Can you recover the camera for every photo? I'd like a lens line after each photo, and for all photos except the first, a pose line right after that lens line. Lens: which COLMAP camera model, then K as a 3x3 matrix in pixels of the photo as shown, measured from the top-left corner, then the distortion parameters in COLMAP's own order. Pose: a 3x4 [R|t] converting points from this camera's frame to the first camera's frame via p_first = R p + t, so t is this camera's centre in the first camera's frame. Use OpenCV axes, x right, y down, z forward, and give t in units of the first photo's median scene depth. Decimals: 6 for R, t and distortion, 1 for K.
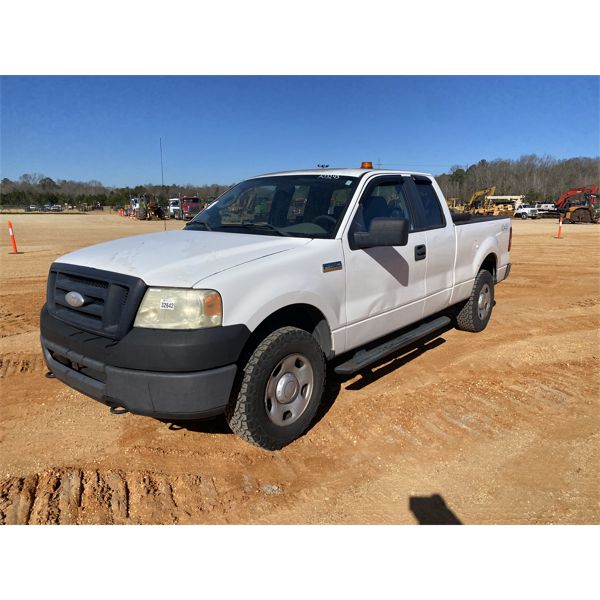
lens RADIAL K [[444.7, 0, 292.8], [0, 444.7, 303.5], [0, 0, 1]] dist [0.068293, -0.039579]
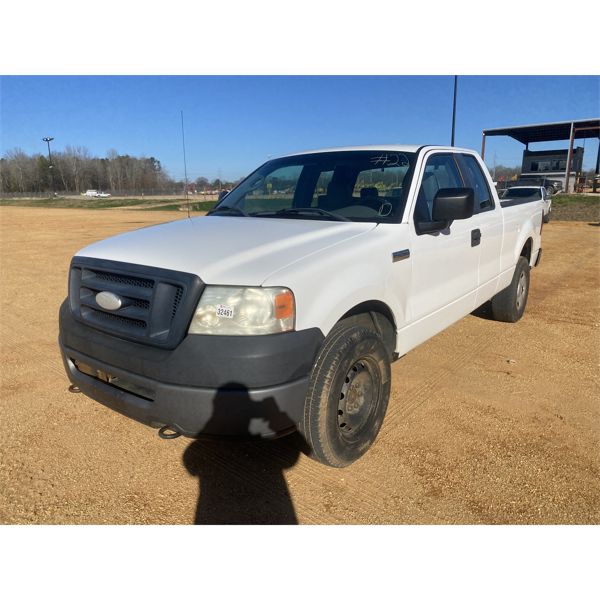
lens RADIAL K [[444.7, 0, 278.4], [0, 444.7, 299.1], [0, 0, 1]] dist [0.068293, -0.039579]
pose [[0.999186, -0.019884, 0.035094, -0.178640], [0.019279, 0.999661, 0.017505, -0.018645], [-0.035431, -0.016815, 0.999231, 0.146822]]
